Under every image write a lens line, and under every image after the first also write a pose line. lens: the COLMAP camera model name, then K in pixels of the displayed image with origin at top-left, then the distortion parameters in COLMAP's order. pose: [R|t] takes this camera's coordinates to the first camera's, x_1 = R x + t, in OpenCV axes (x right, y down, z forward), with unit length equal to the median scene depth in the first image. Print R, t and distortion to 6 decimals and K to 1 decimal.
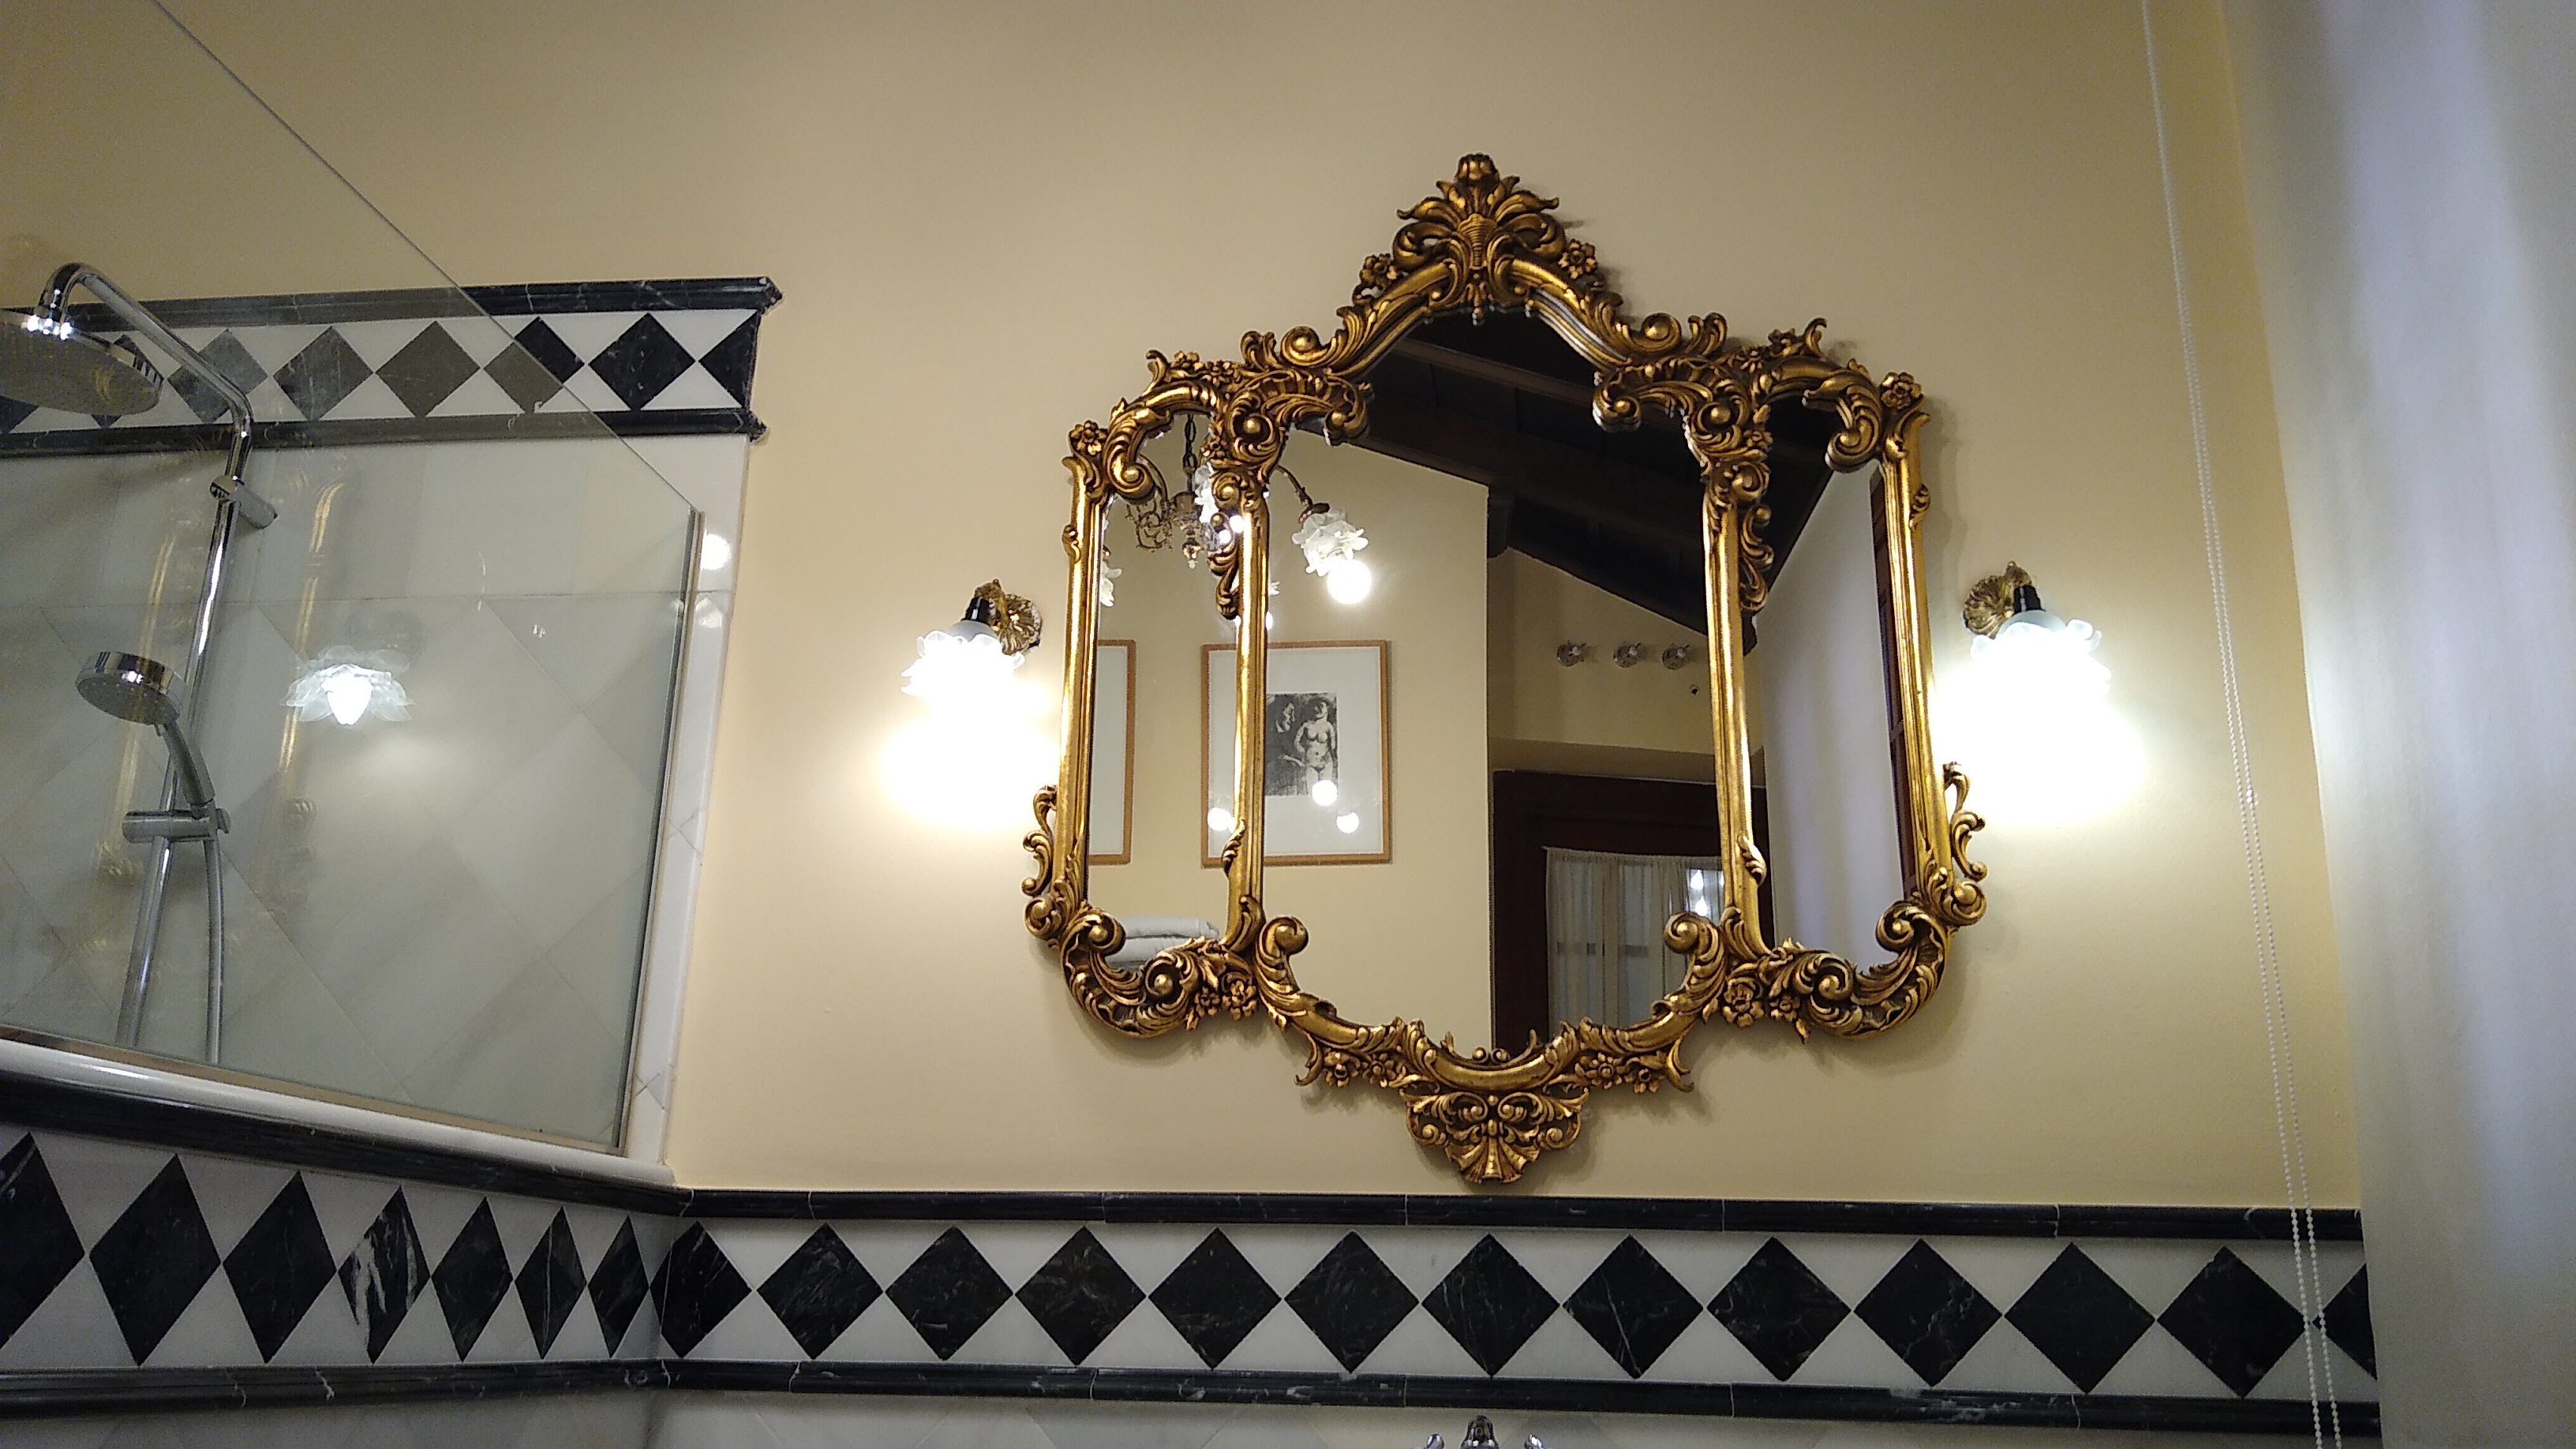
lens RADIAL K [[1934.1, 0, 1295.1], [0, 1934.1, 736.9], [0, 0, 1]] dist [0.075475, -0.022899]
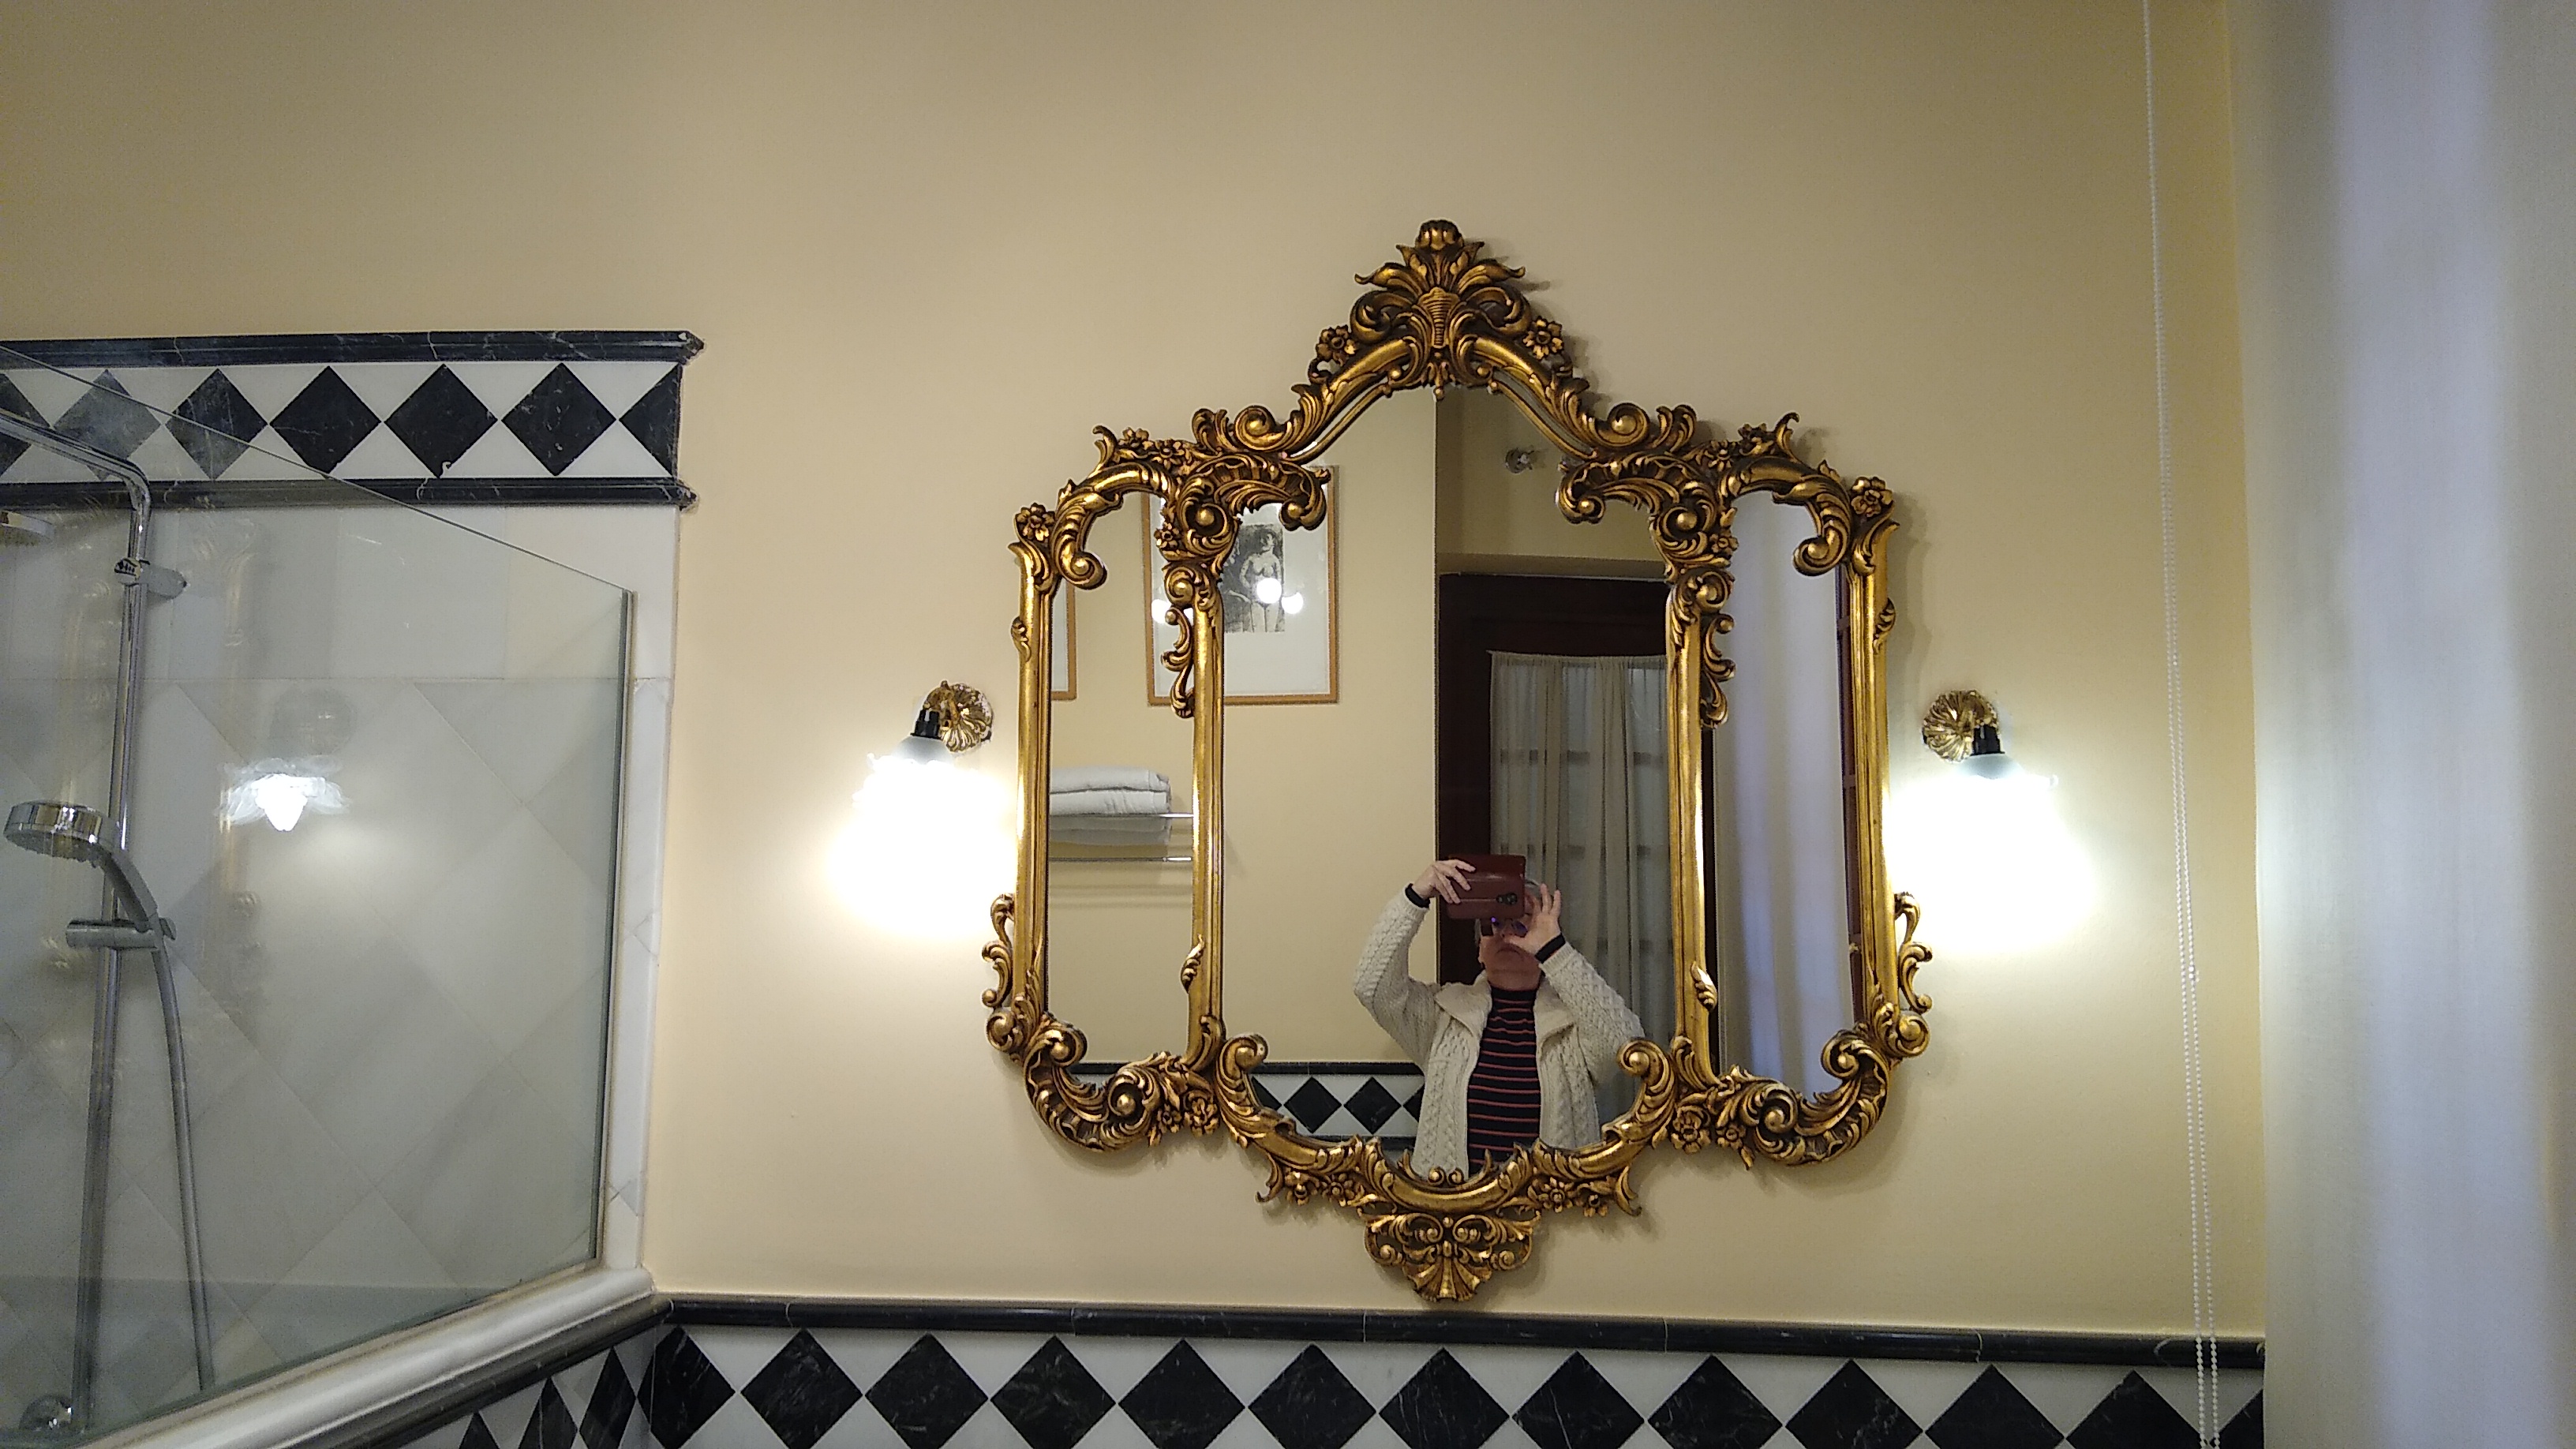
lens RADIAL K [[1934.1, 0, 1289.0], [0, 1934.1, 722.3], [0, 0, 1]] dist [0.075475, -0.022899]
pose [[0.999558, -0.009441, 0.028206, -0.008770], [0.003902, 0.981714, 0.190323, -0.251621], [-0.029487, -0.190129, 0.981316, 0.032429]]
